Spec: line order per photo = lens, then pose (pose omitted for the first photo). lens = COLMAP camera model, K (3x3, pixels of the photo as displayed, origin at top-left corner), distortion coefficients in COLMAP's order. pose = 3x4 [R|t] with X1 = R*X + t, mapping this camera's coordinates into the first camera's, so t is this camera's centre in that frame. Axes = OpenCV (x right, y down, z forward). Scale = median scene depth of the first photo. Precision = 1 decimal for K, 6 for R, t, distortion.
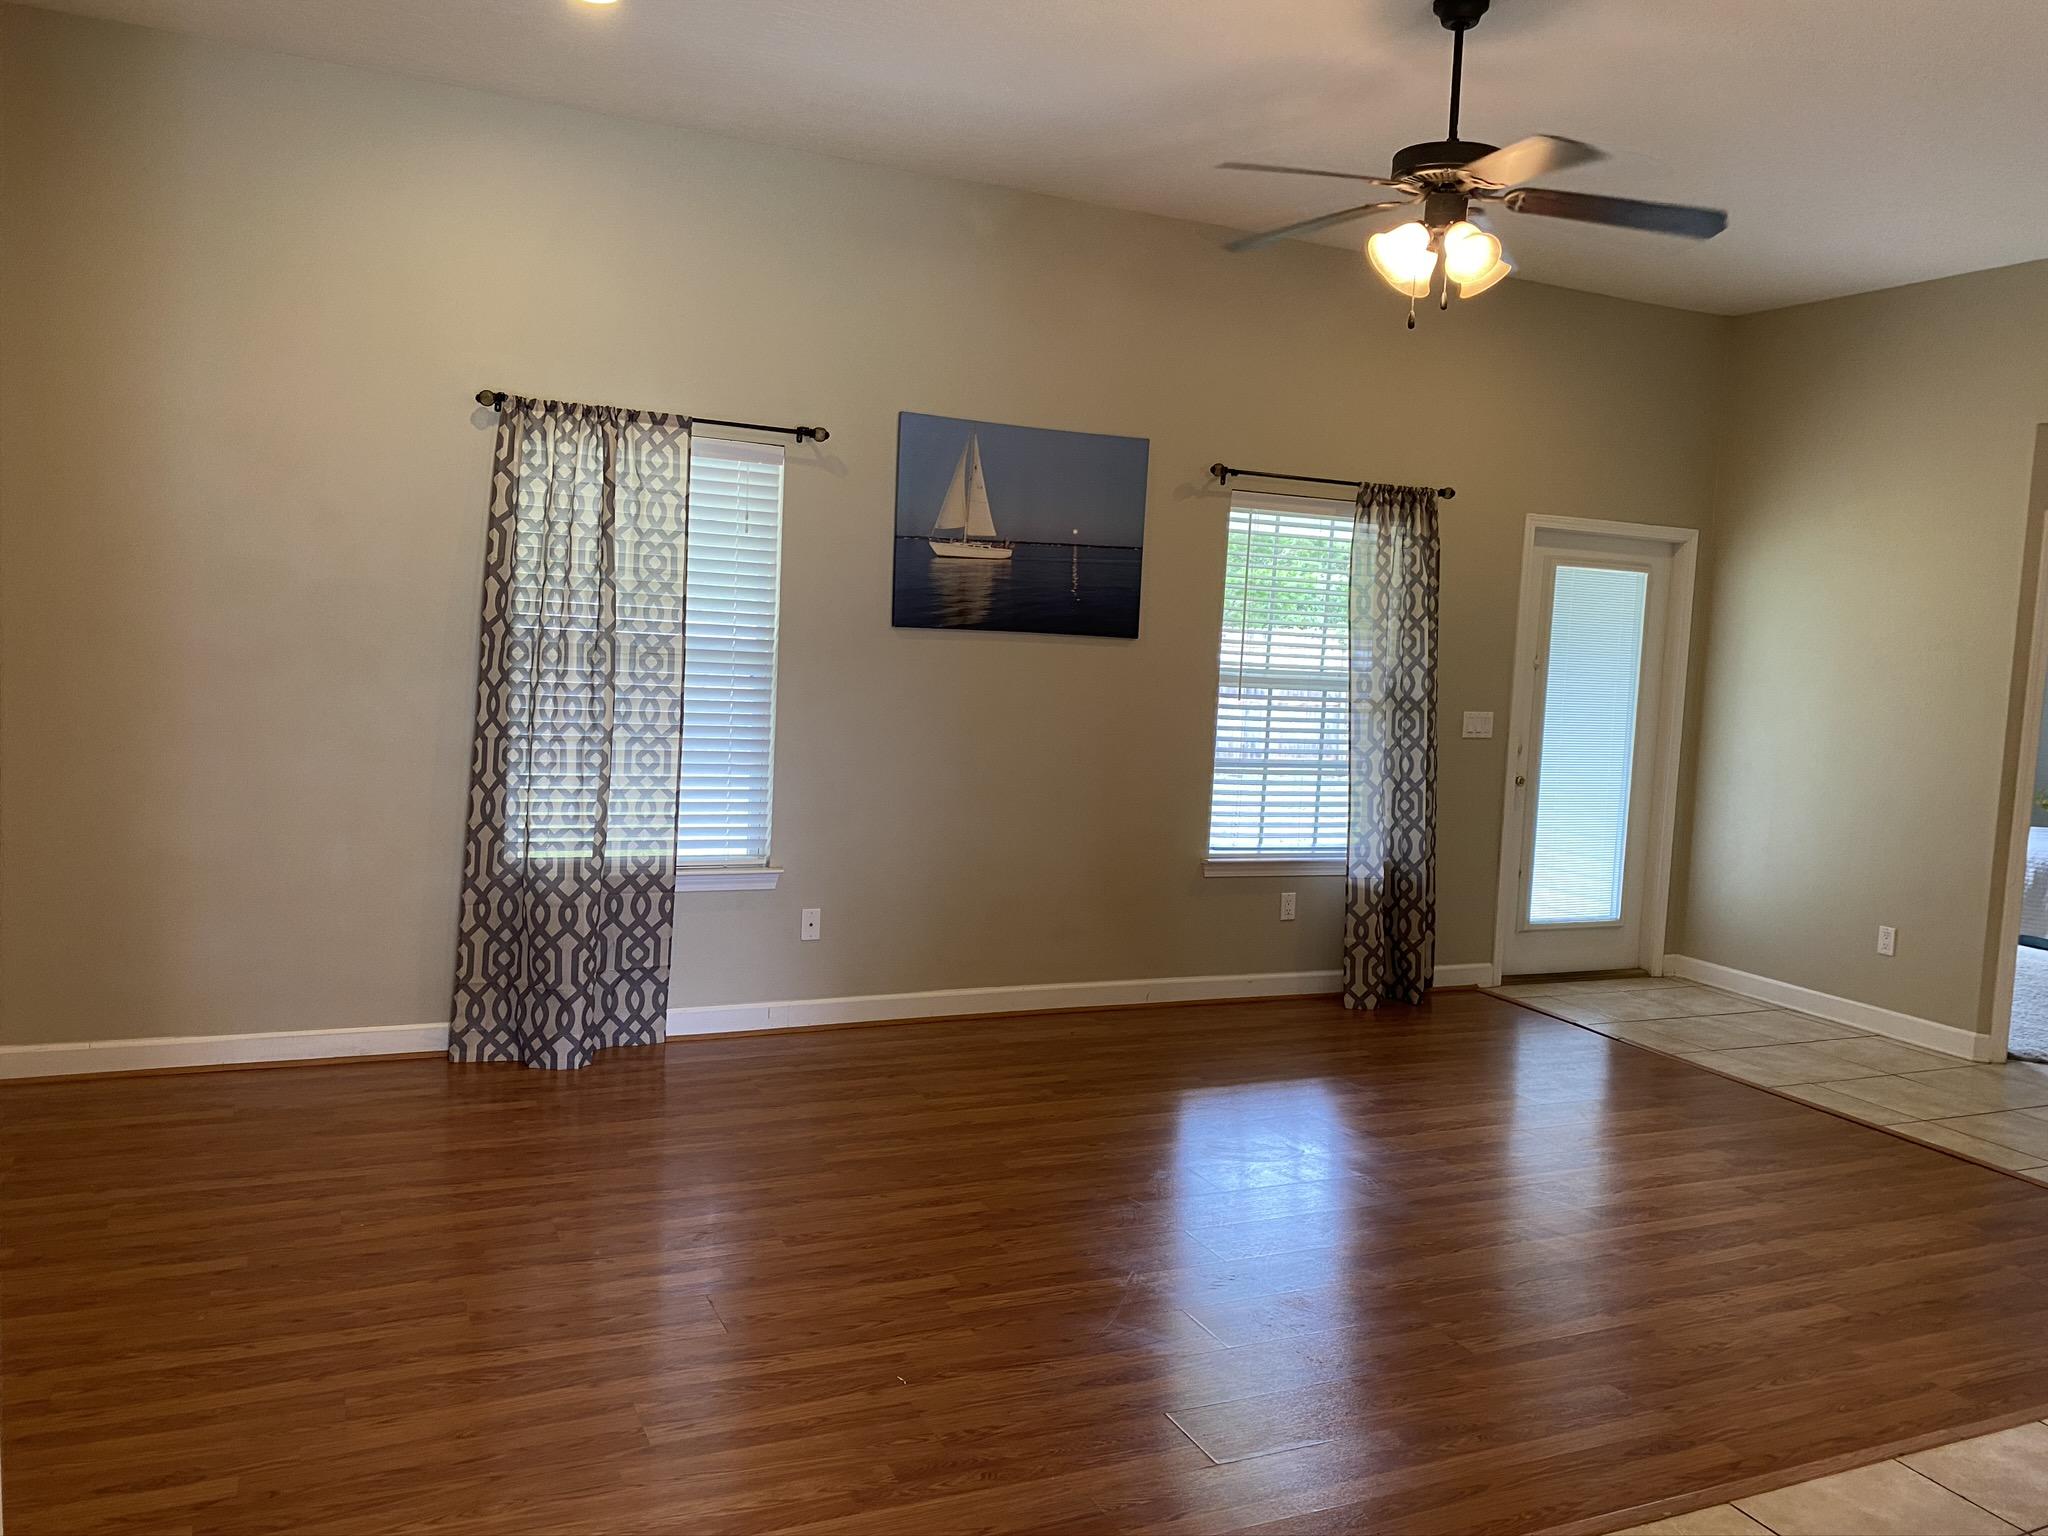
lens RADIAL K [[1575.4, 0, 1023.6], [0, 1575.4, 754.7], [0, 0, 1]] dist [0.129272, -0.003206]
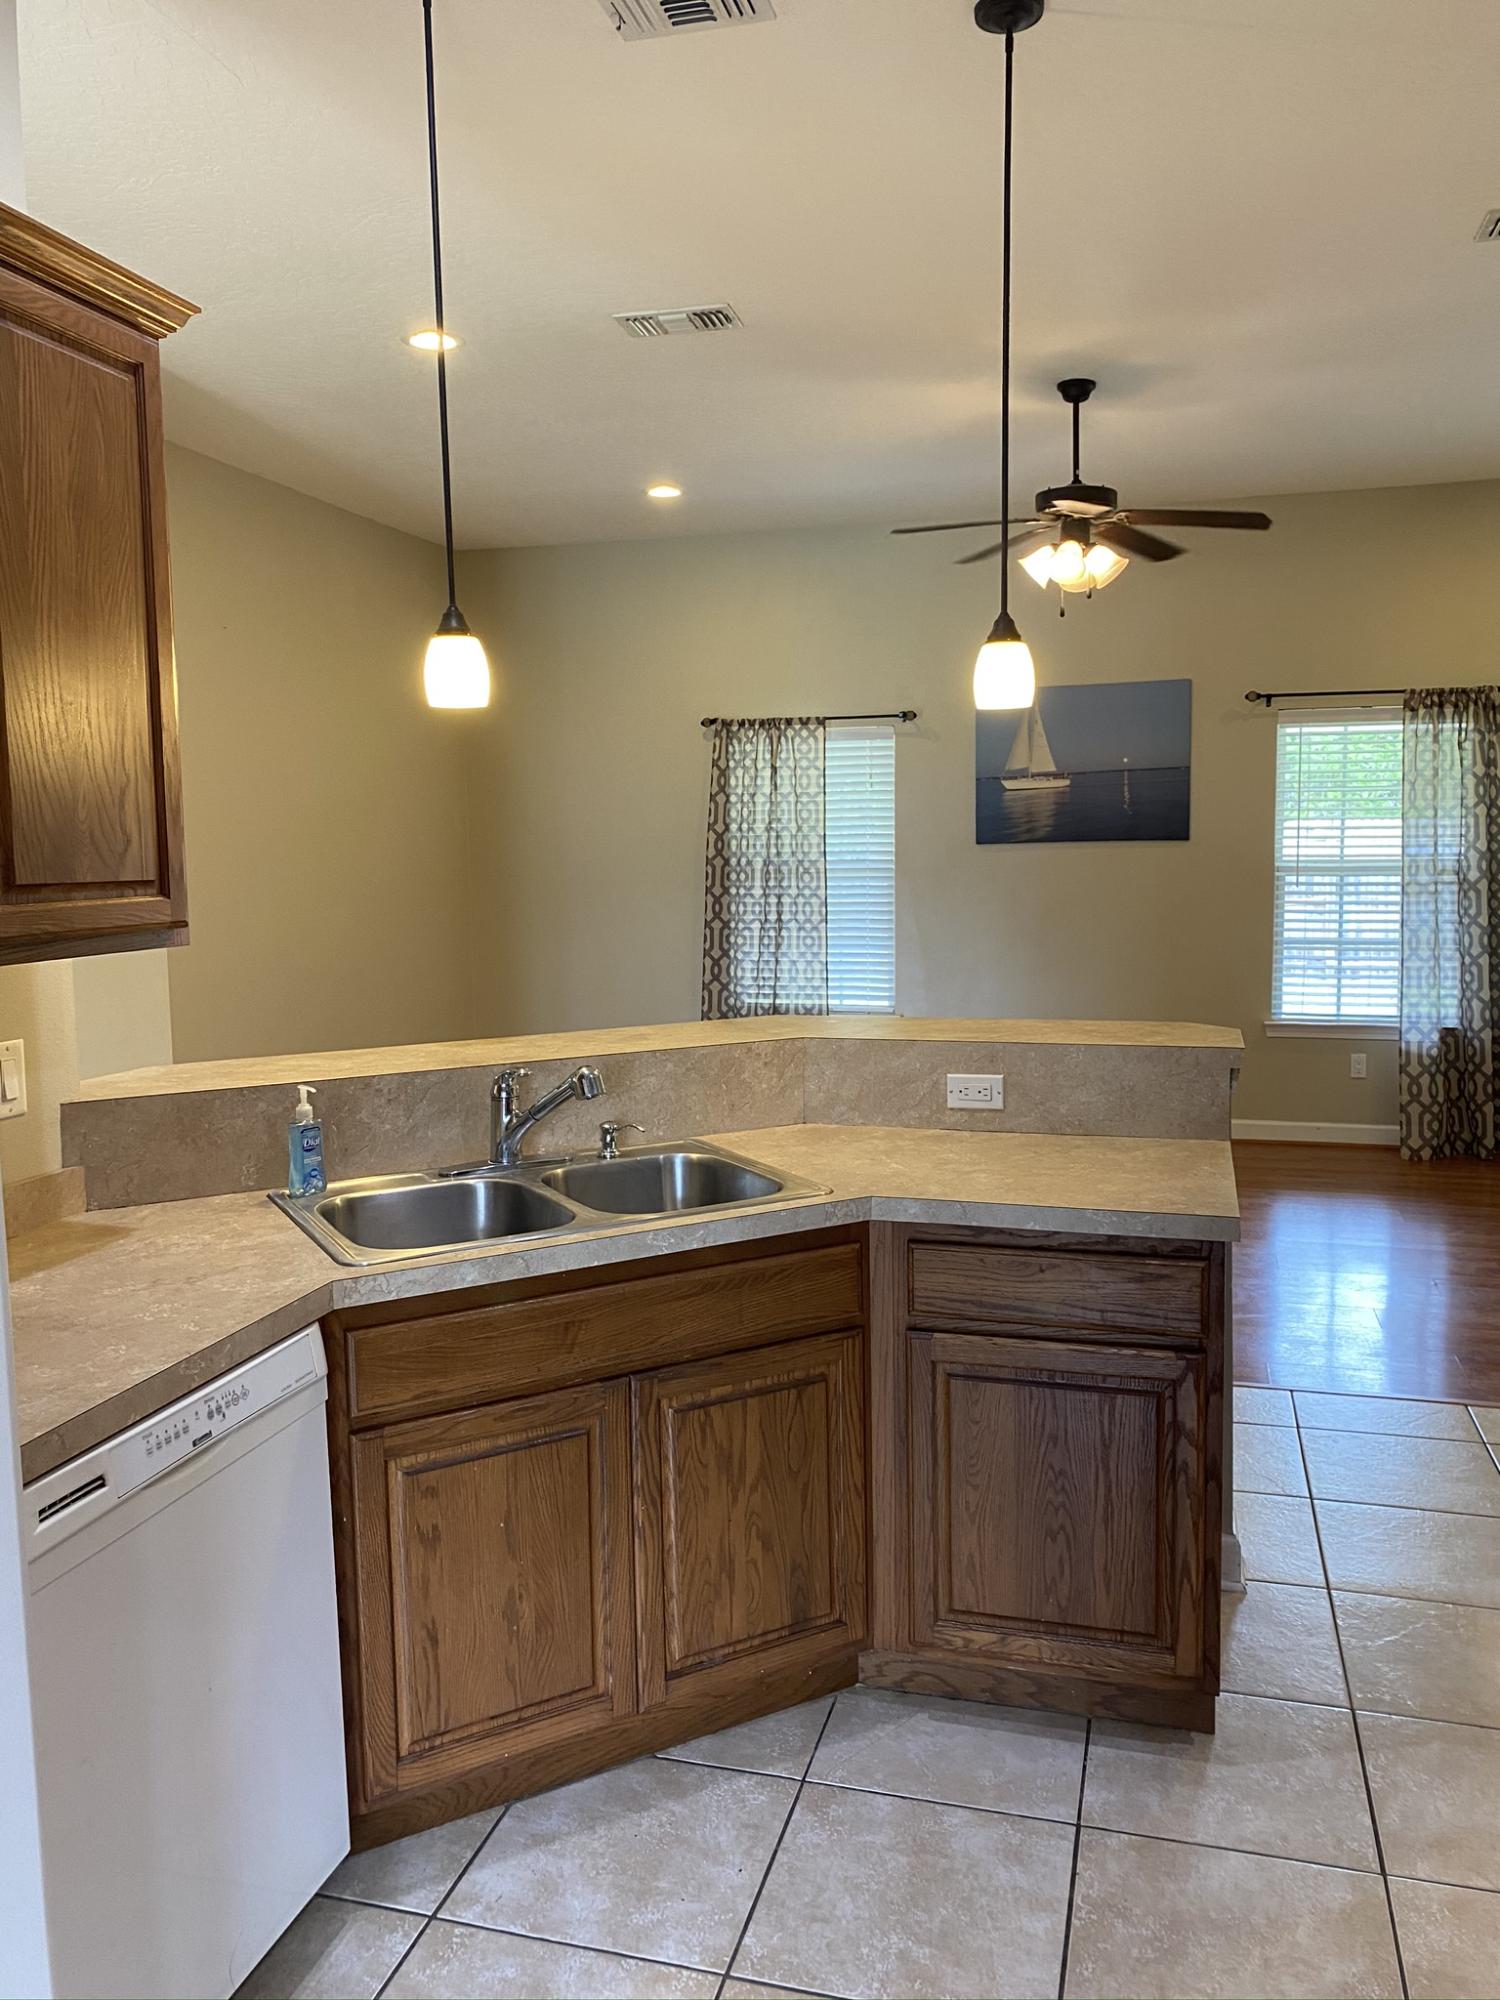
lens RADIAL K [[1510.8, 0, 750.0], [0, 1510.8, 1000.0], [0, 0, 1]] dist [0.029055, -0.039162]
pose [[0.746667, 0.010923, -0.665109, 0.583286], [0.002682, 0.999808, 0.019430, 0.026366], [0.665193, -0.016292, 0.746494, -0.113904]]
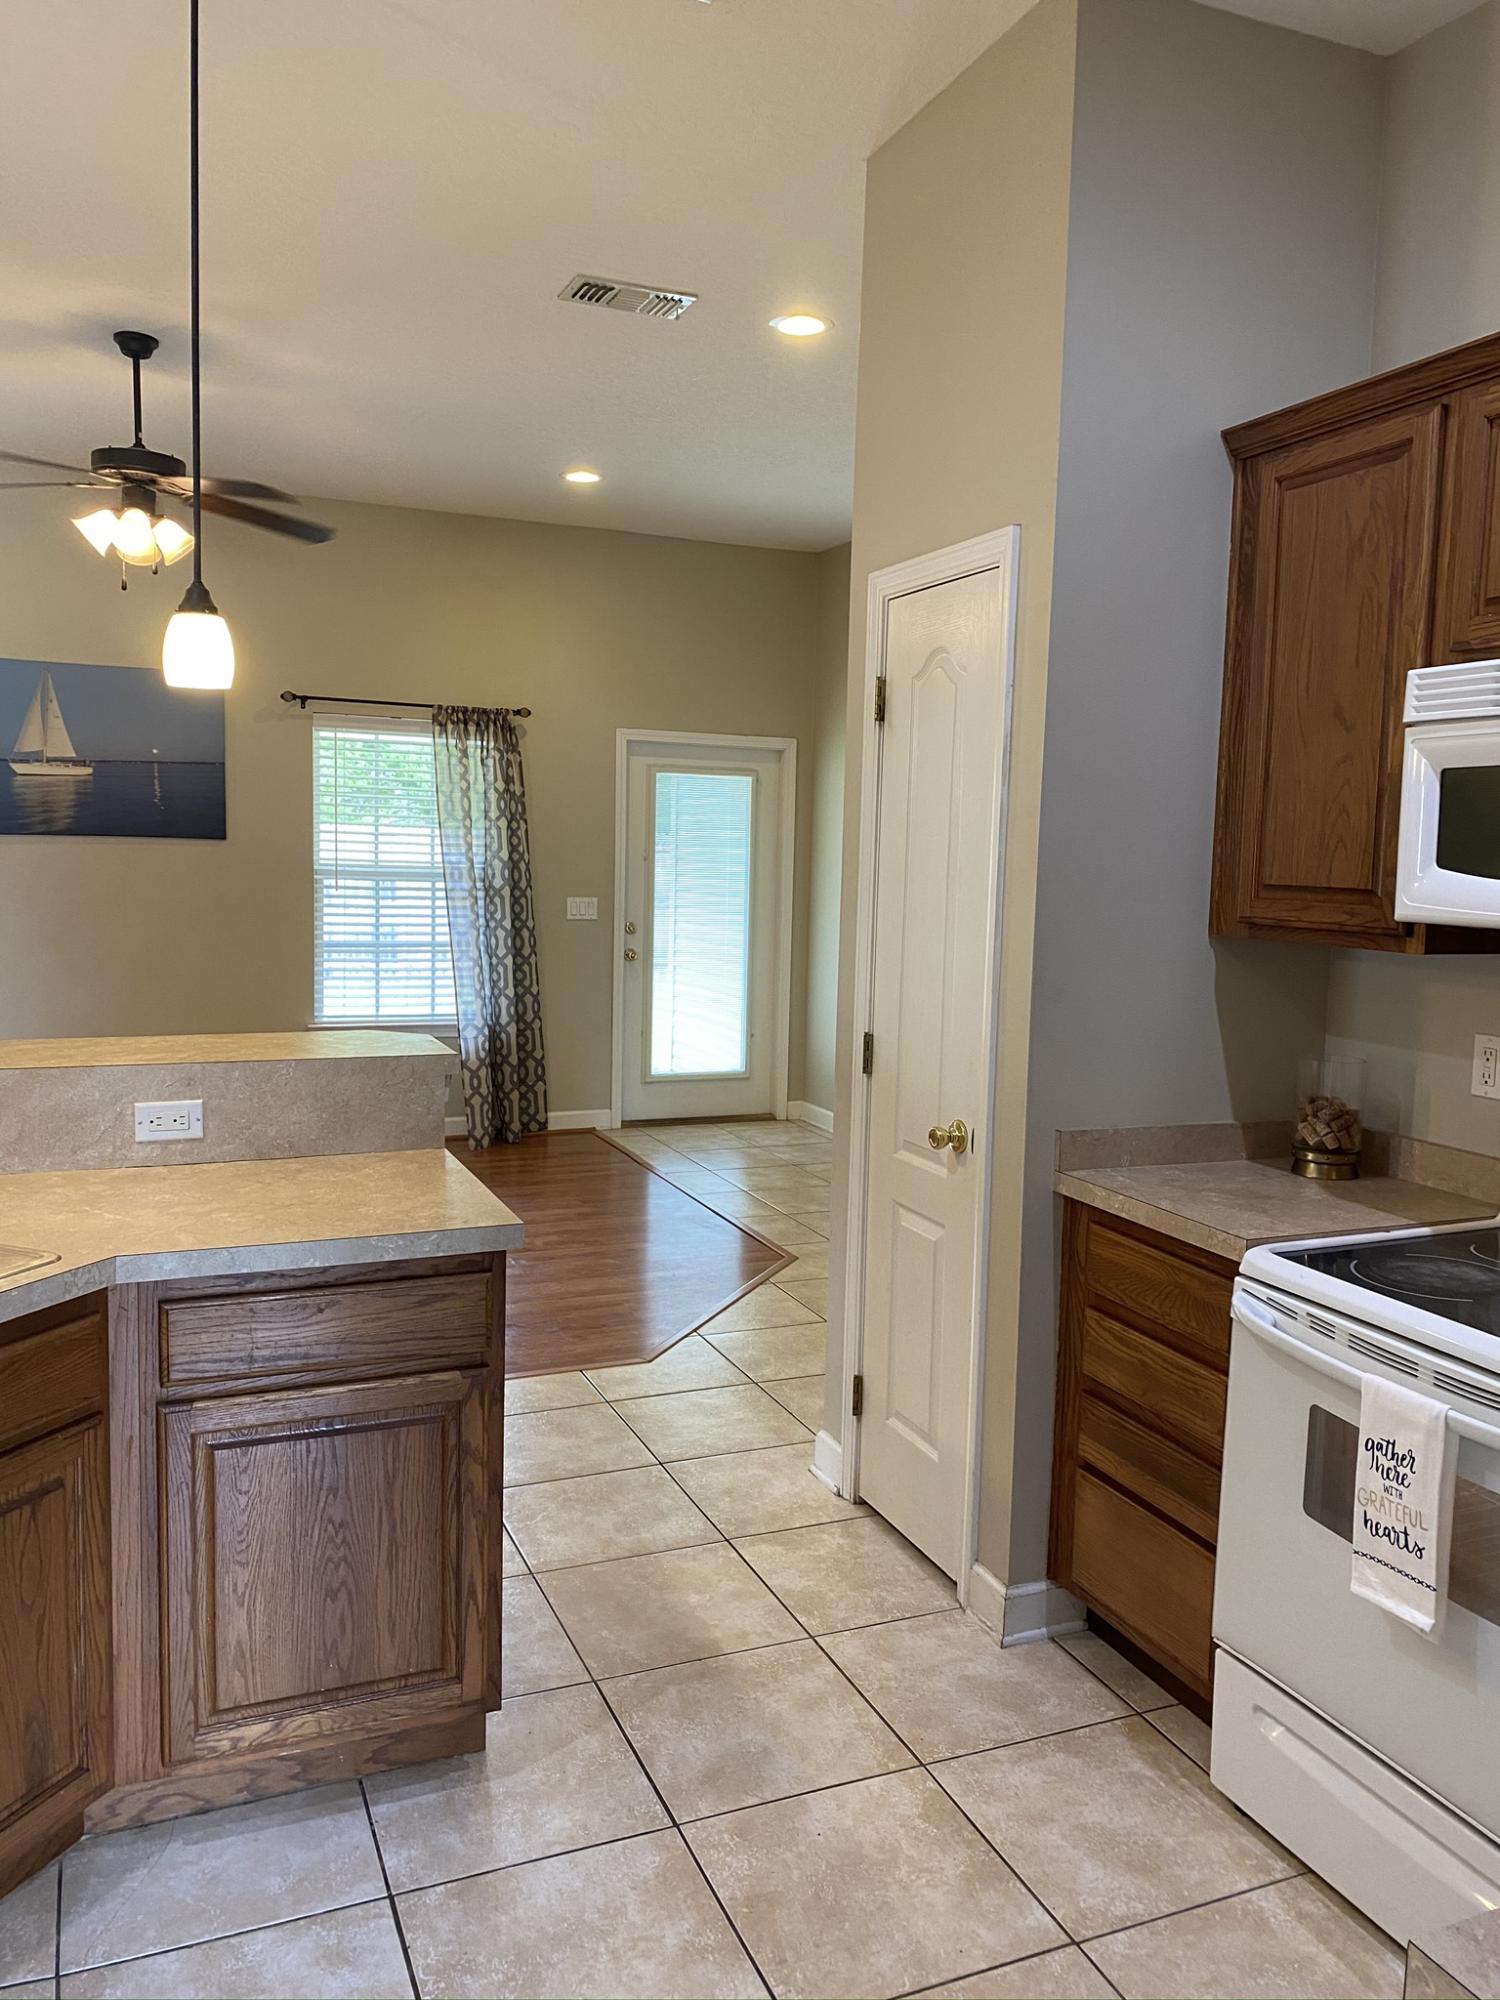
lens RADIAL K [[1514.9, 0, 756.9], [0, 1514.9, 994.5], [0, 0, 1]] dist [0.040729, -0.042671]
pose [[0.998644, -0.018250, -0.048747, 0.504978], [0.019436, 0.999524, 0.023971, 0.022438], [0.048286, -0.024886, 0.998523, -0.126896]]
